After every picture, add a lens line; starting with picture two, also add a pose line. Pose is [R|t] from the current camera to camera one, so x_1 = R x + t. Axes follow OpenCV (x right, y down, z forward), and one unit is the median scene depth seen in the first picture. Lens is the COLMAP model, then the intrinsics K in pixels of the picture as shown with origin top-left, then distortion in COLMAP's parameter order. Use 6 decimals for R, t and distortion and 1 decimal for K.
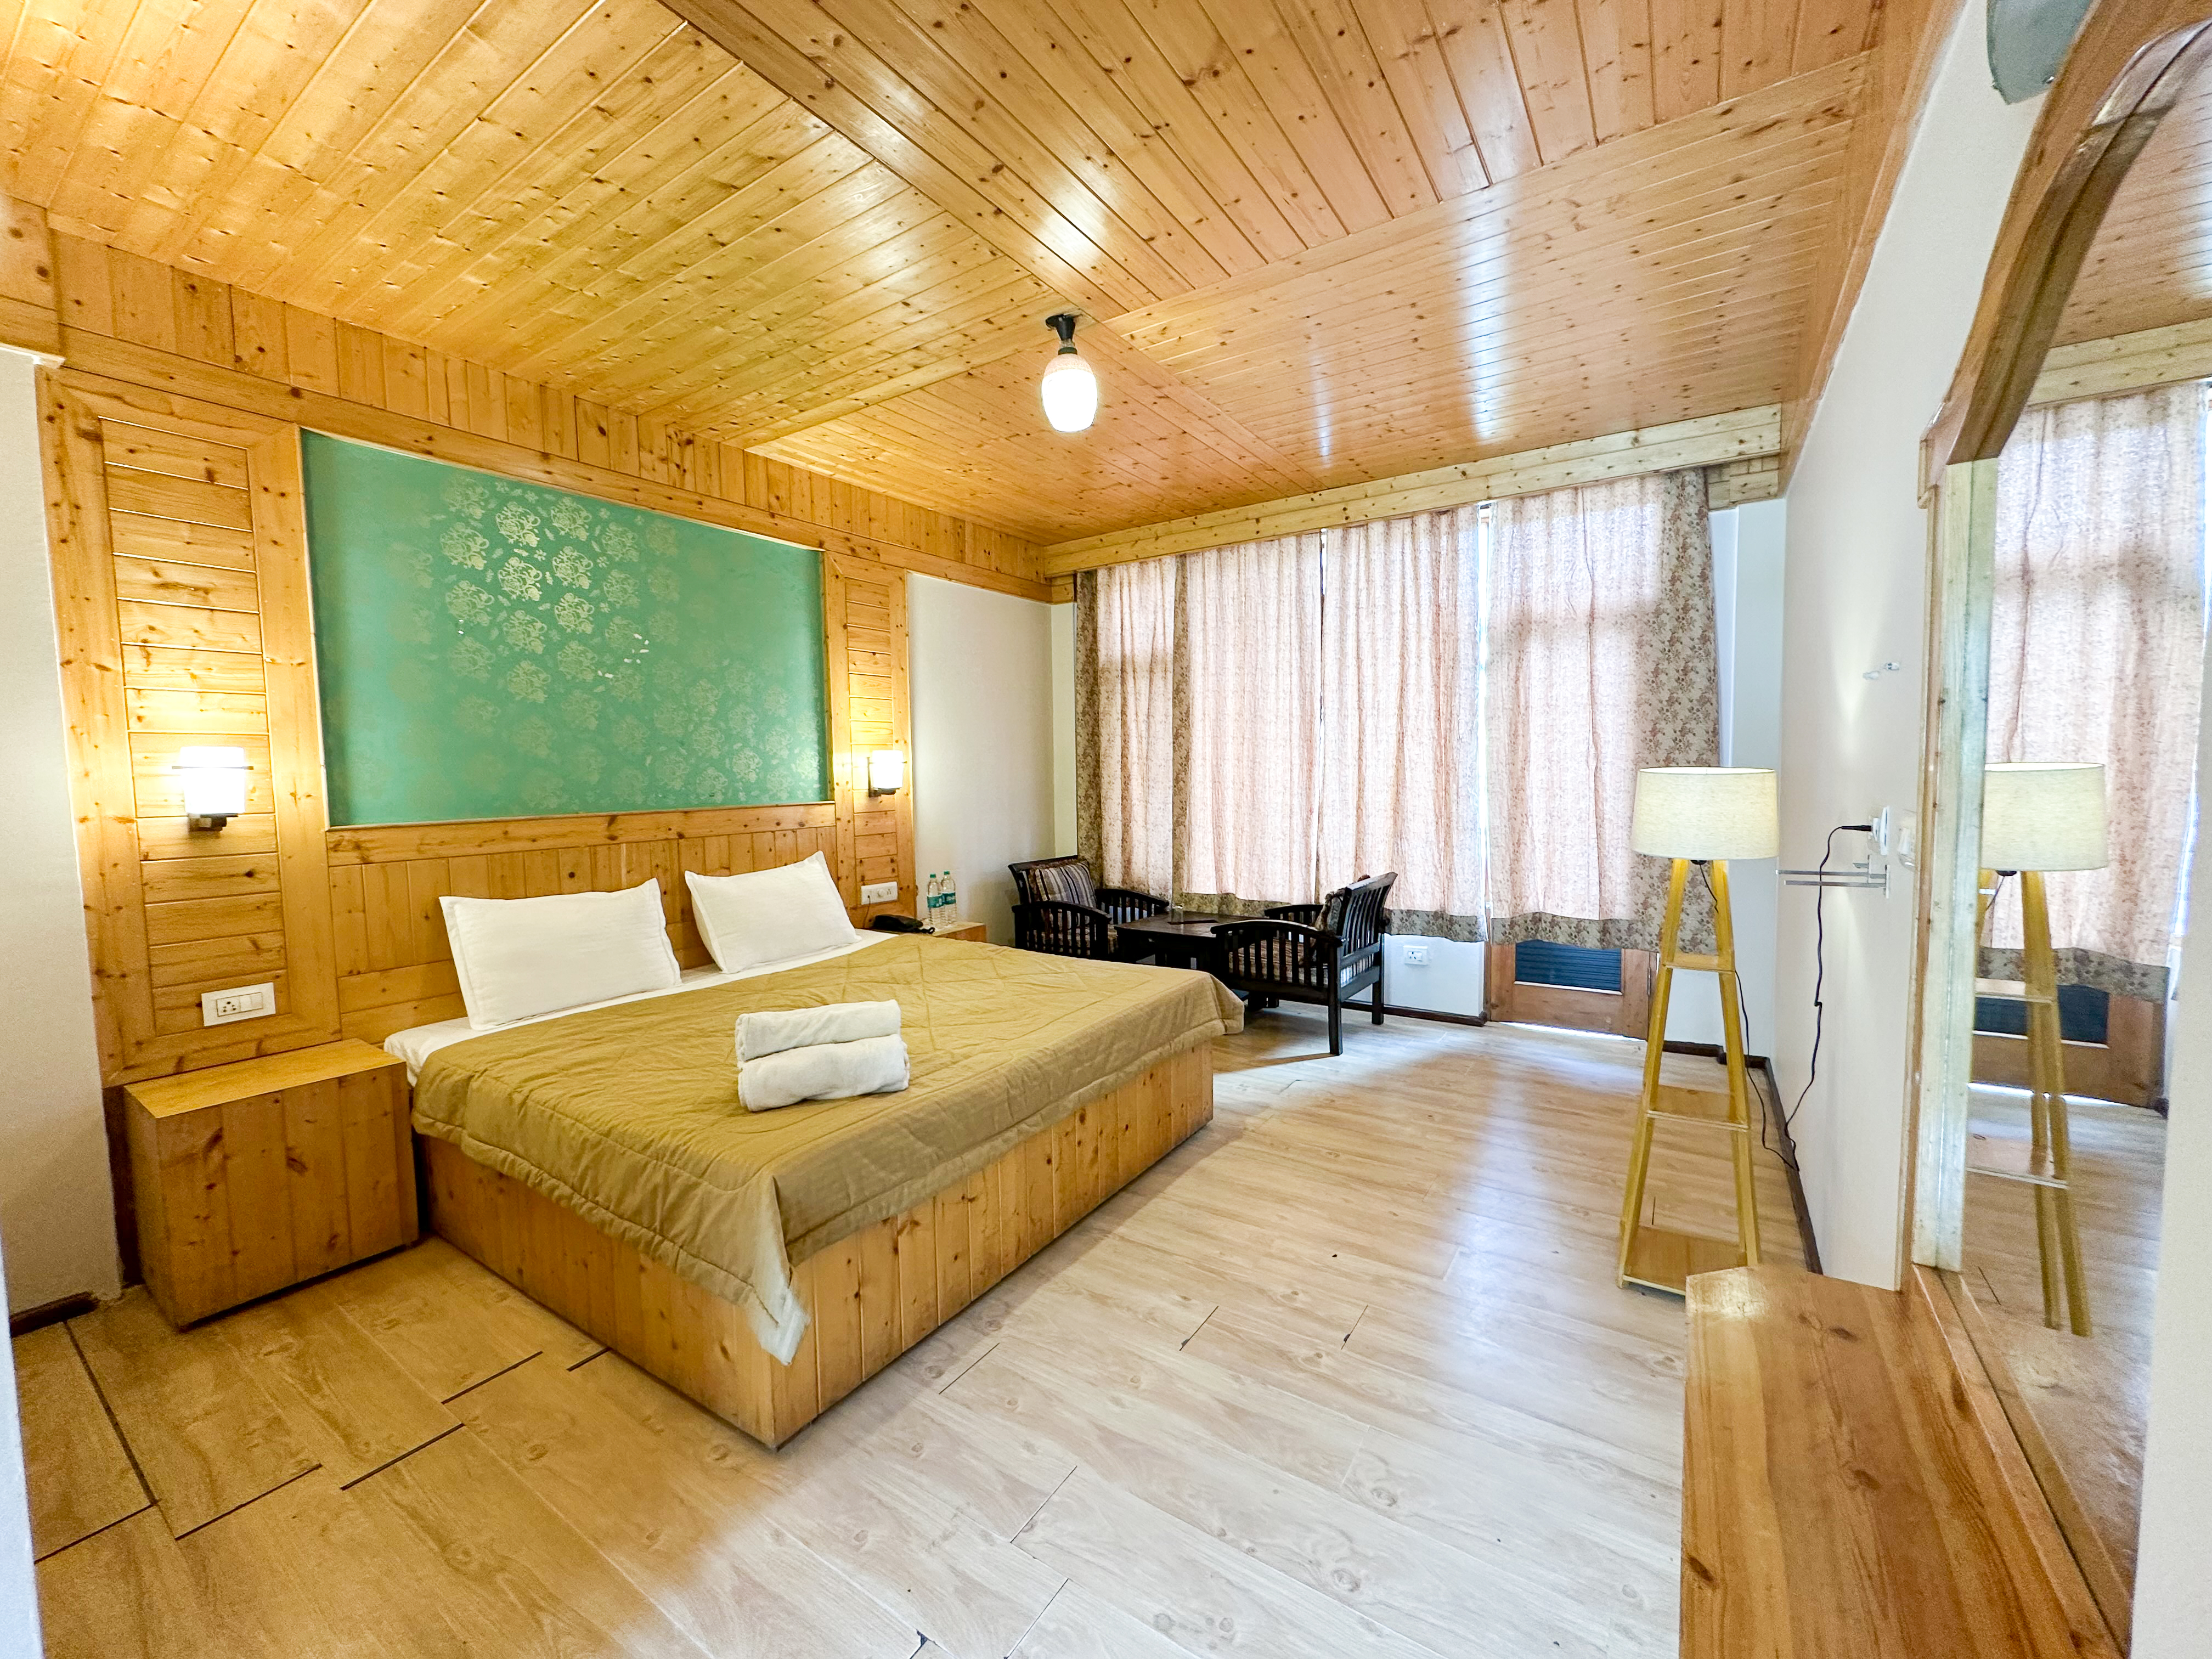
lens RADIAL K [[881.7, 0, 1106.5], [0, 881.7, 822.7], [0, 0, 1]] dist [-0.002507, 0.000905]
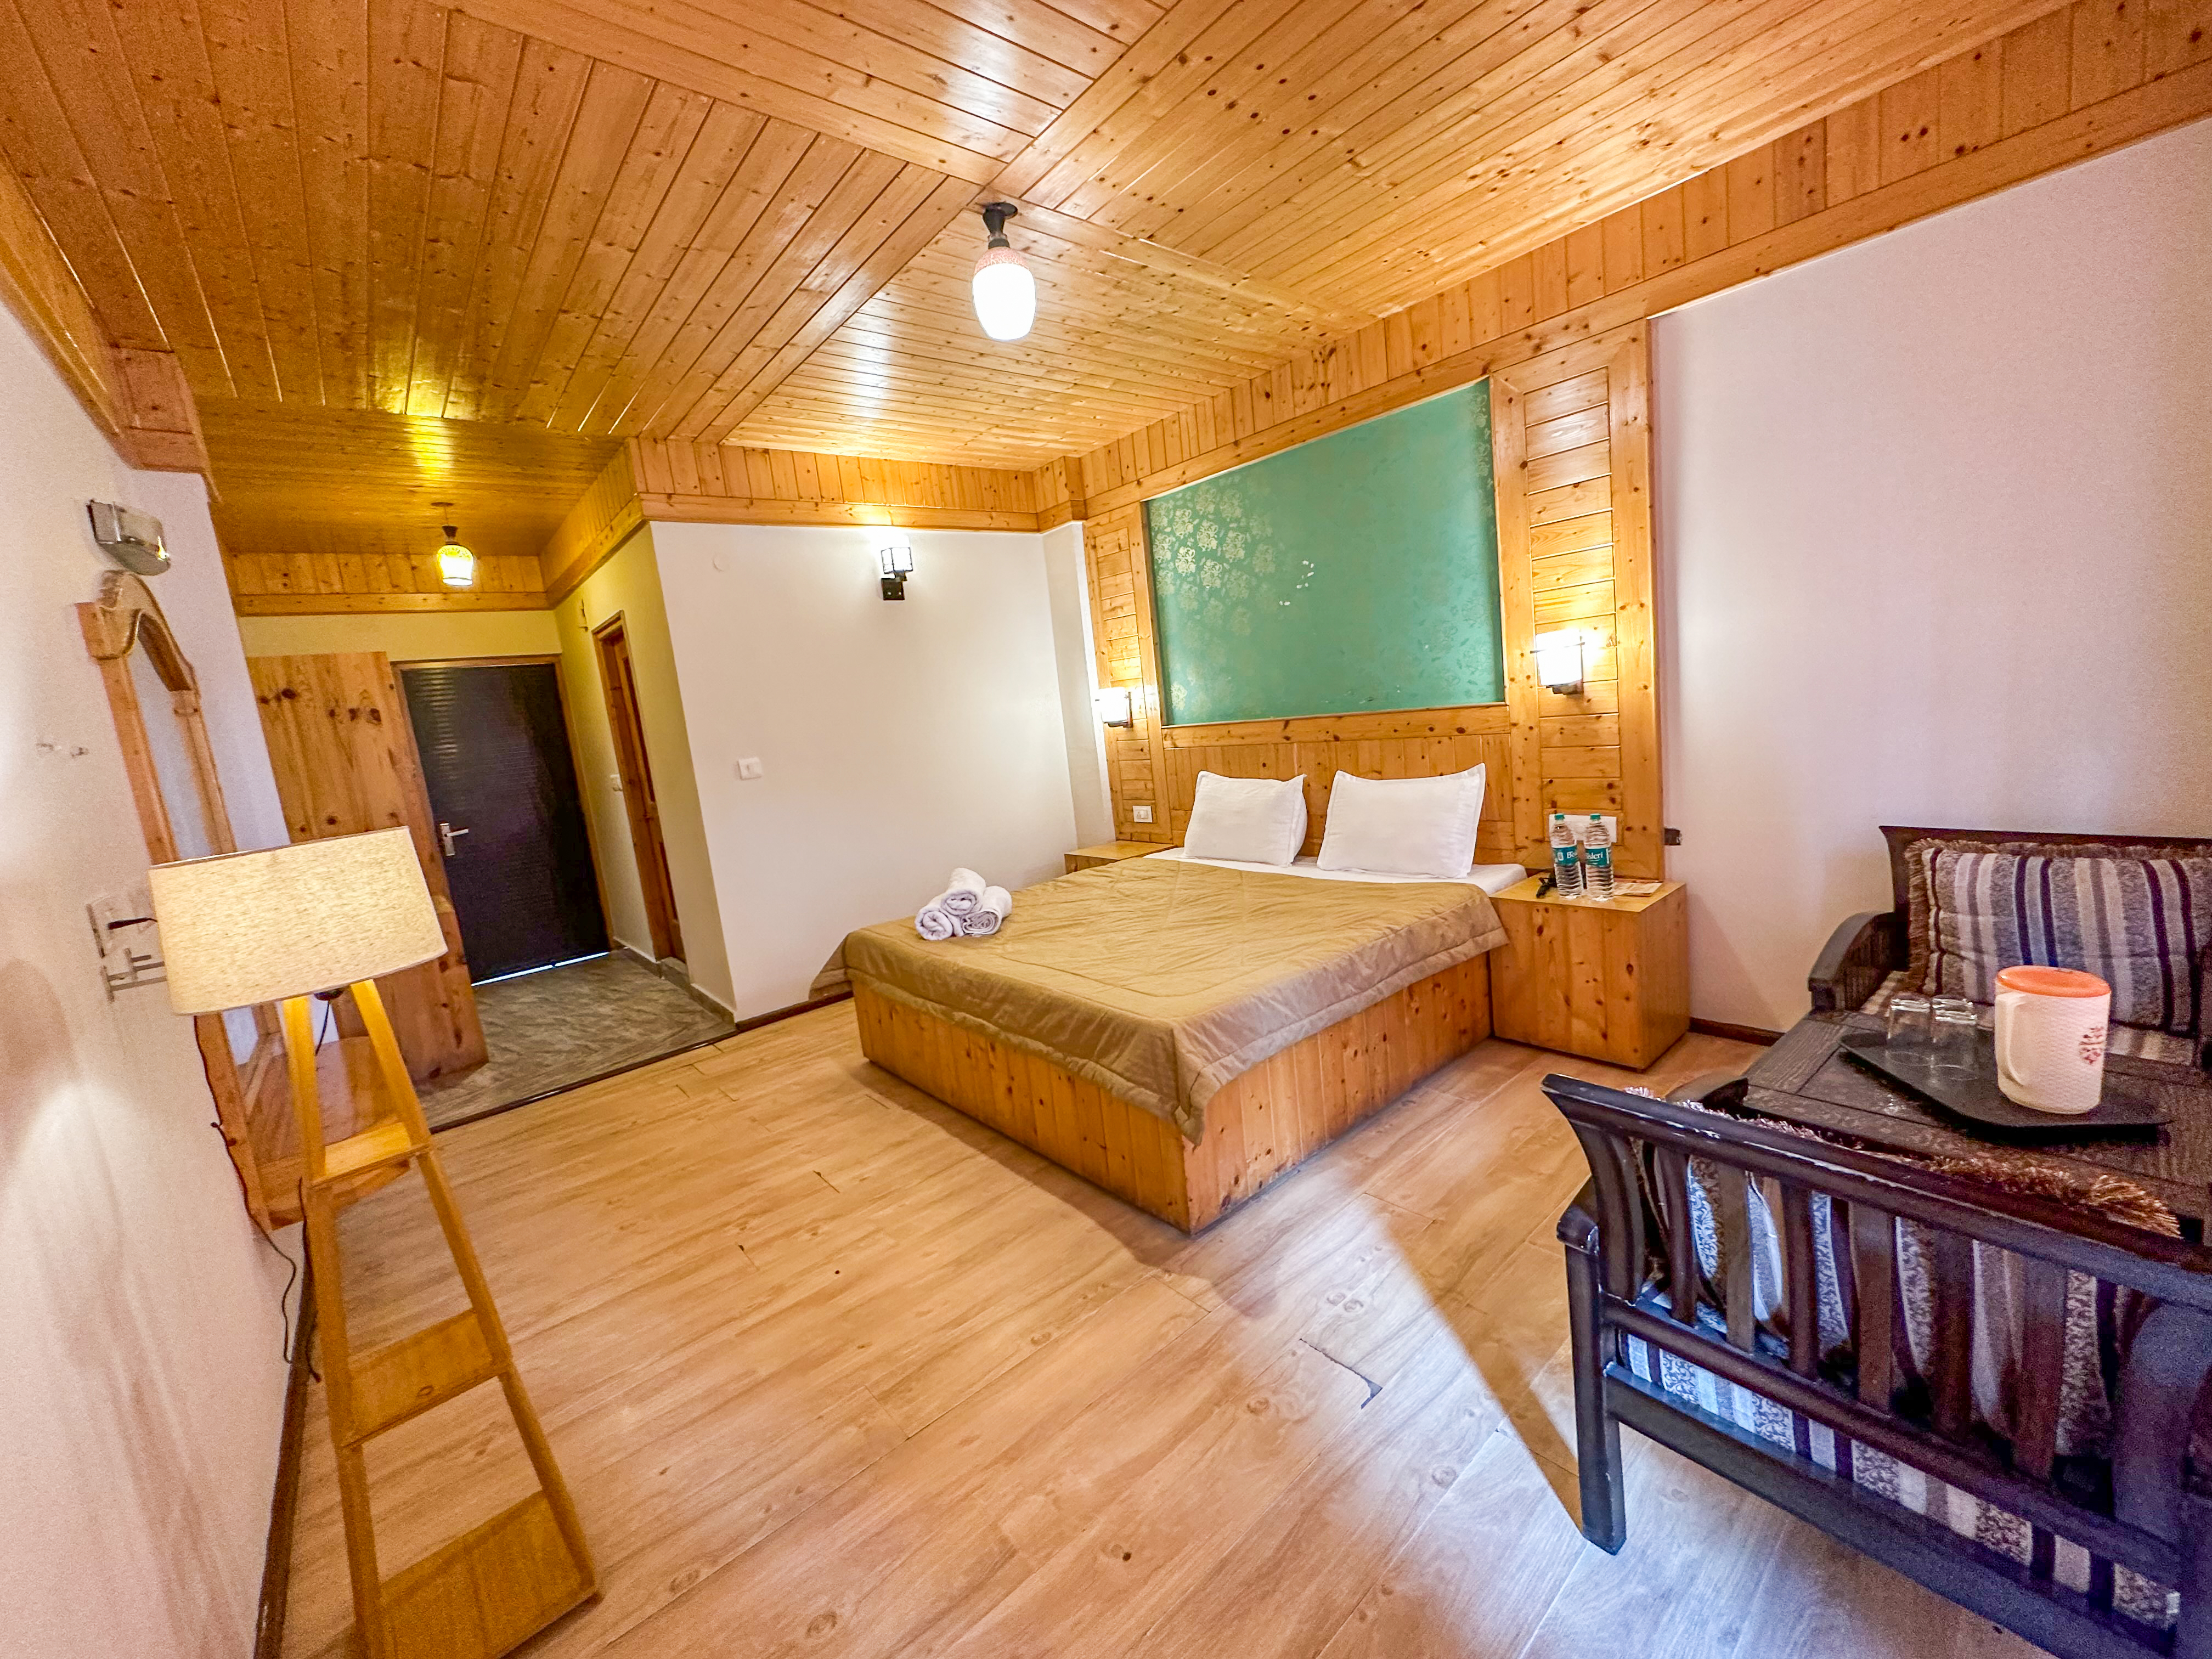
lens RADIAL K [[881.7, 0, 1106.9], [0, 881.7, 826.3], [0, 0, 1]] dist [-0.002507, 0.000905]
pose [[-0.268633, 0.185165, -0.945278, 0.758817], [0.056811, 0.982687, 0.176348, -0.101488], [0.961566, -0.006330, -0.274502, 1.183382]]
